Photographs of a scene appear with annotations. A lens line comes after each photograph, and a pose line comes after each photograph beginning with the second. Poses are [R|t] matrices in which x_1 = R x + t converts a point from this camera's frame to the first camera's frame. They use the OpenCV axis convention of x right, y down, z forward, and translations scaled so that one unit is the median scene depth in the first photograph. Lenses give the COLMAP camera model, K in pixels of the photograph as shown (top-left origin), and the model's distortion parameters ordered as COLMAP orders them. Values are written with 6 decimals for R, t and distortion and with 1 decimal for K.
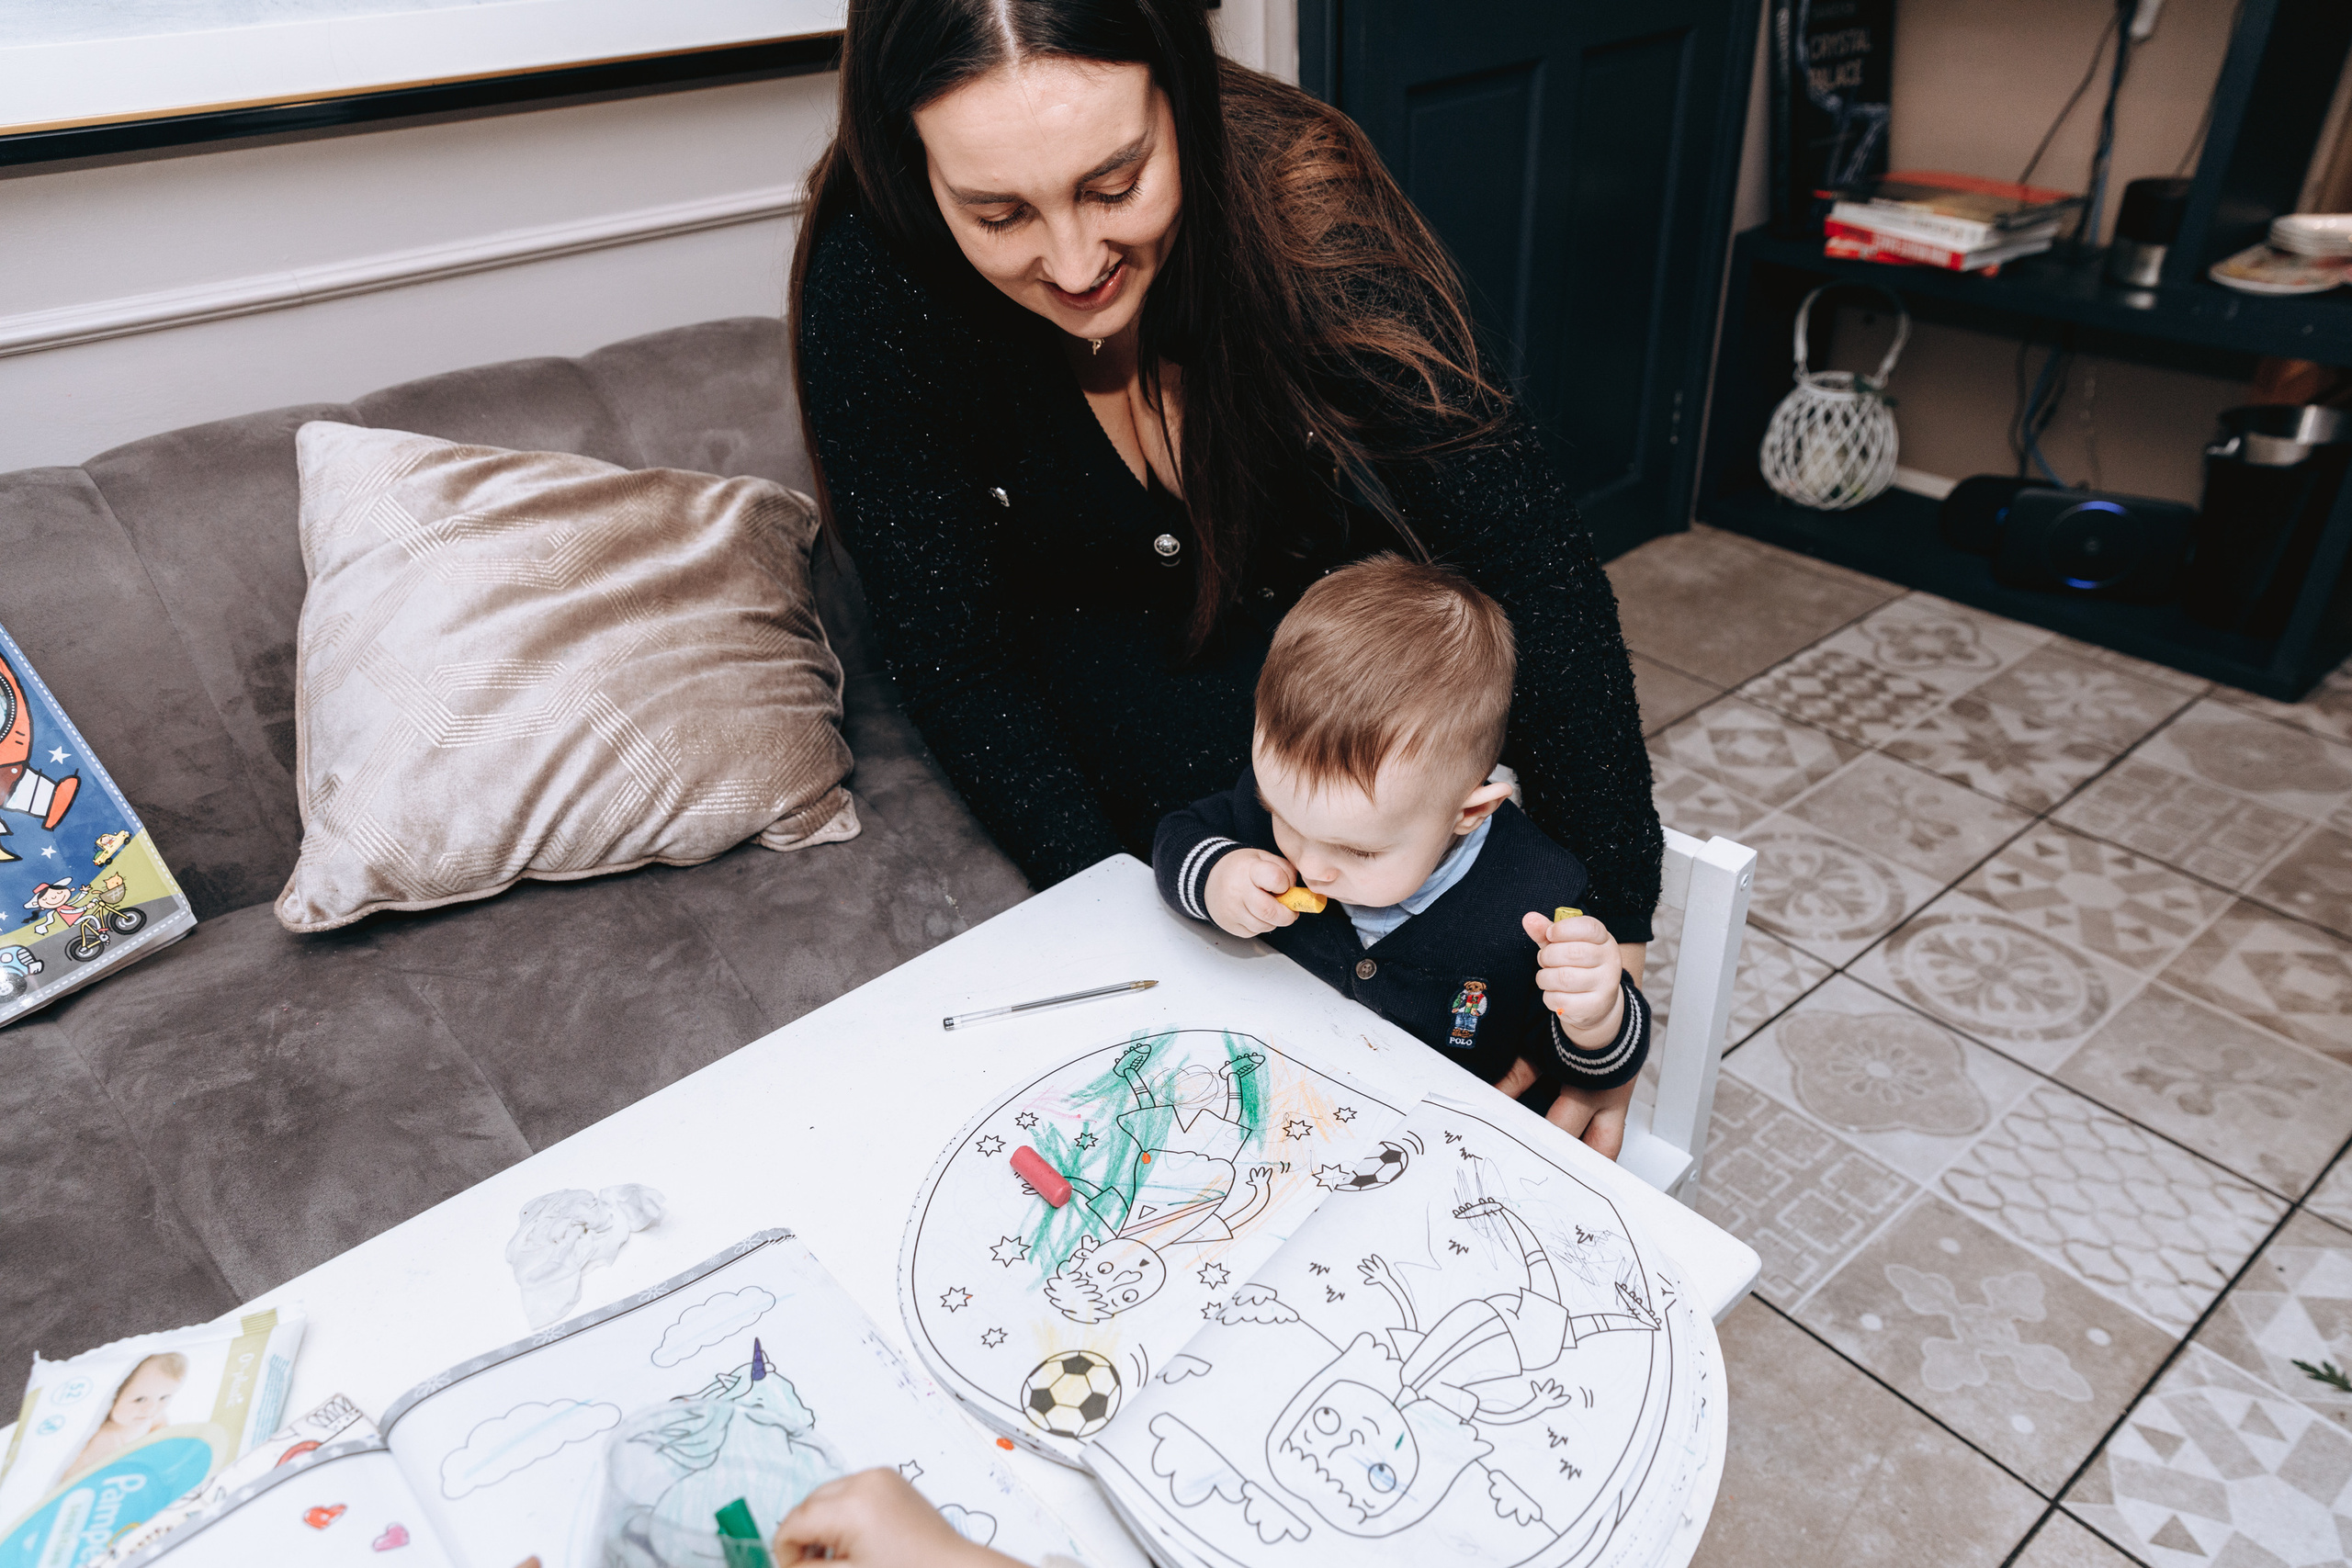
lens RADIAL K [[1747.5, 0, 1179.0], [0, 1747.5, 783.0], [0, 0, 1]] dist [0.014315, -0.012418]
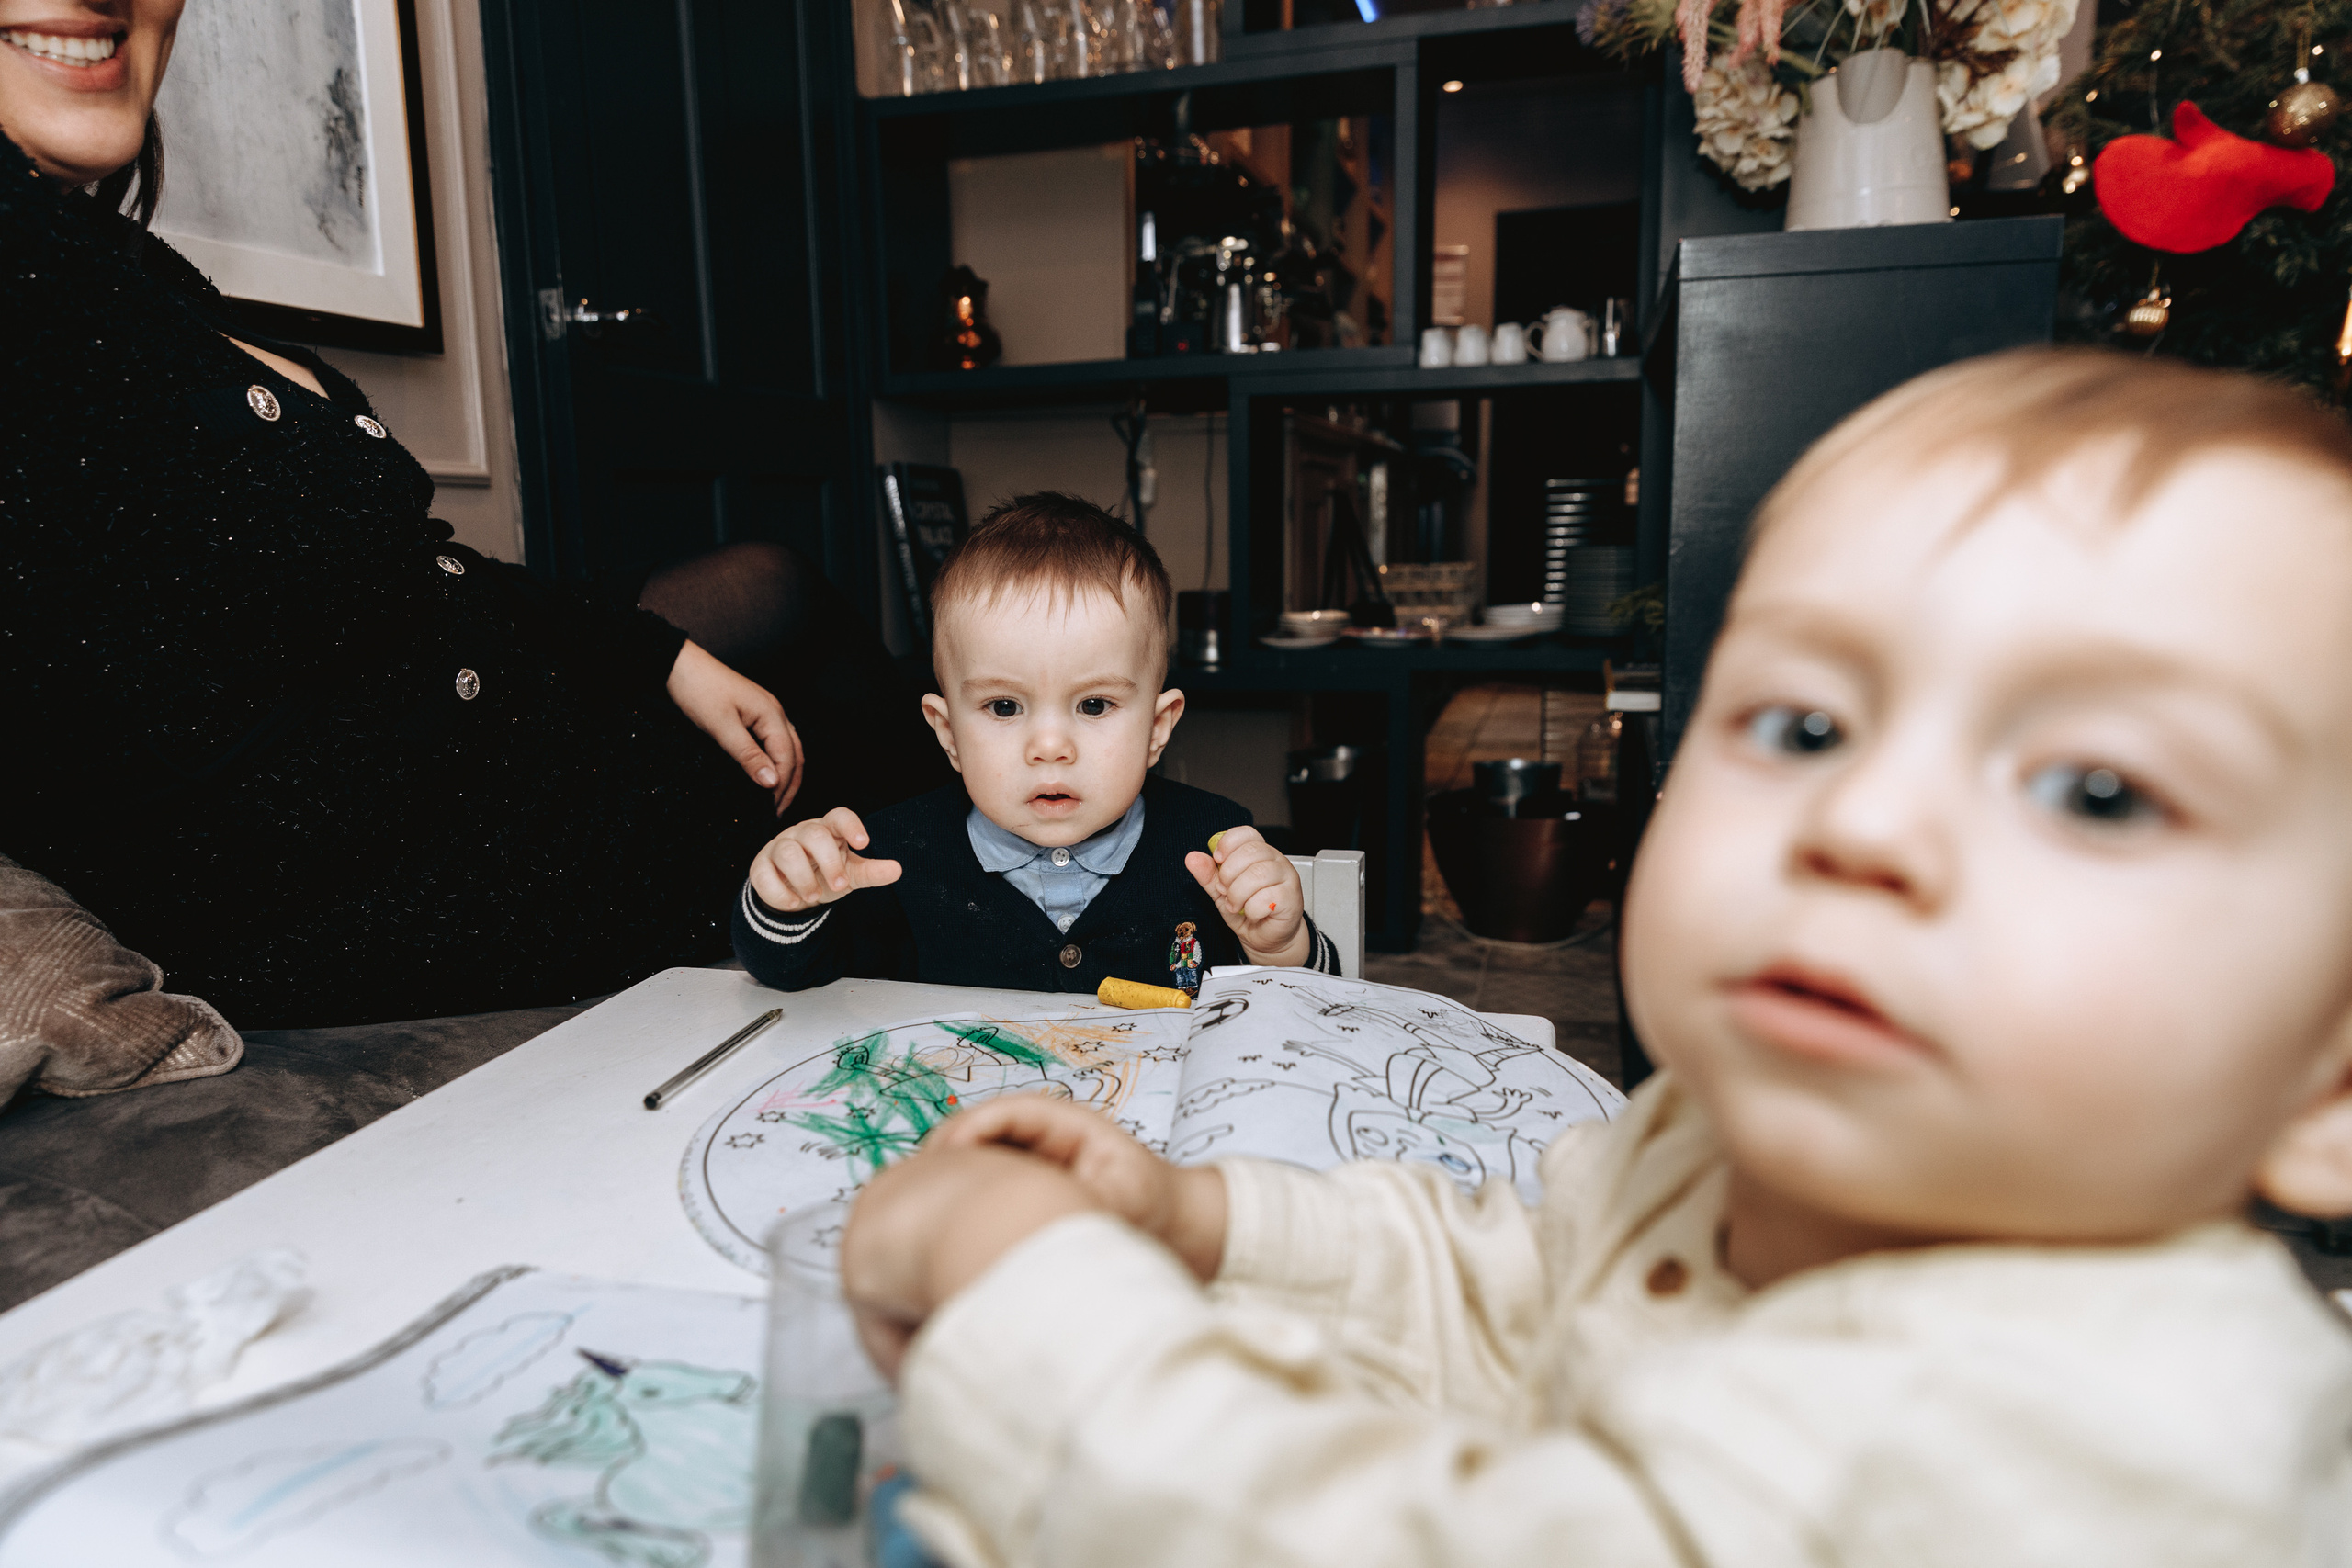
lens RADIAL K [[1747.5, 0, 1172.3], [0, 1747.5, 786.8], [0, 0, 1]] dist [0.014315, -0.012418]
pose [[0.779285, -0.017684, 0.626420, -0.434798], [0.314007, 0.876080, -0.365902, 0.406809], [-0.542324, 0.481842, 0.688268, 0.302996]]
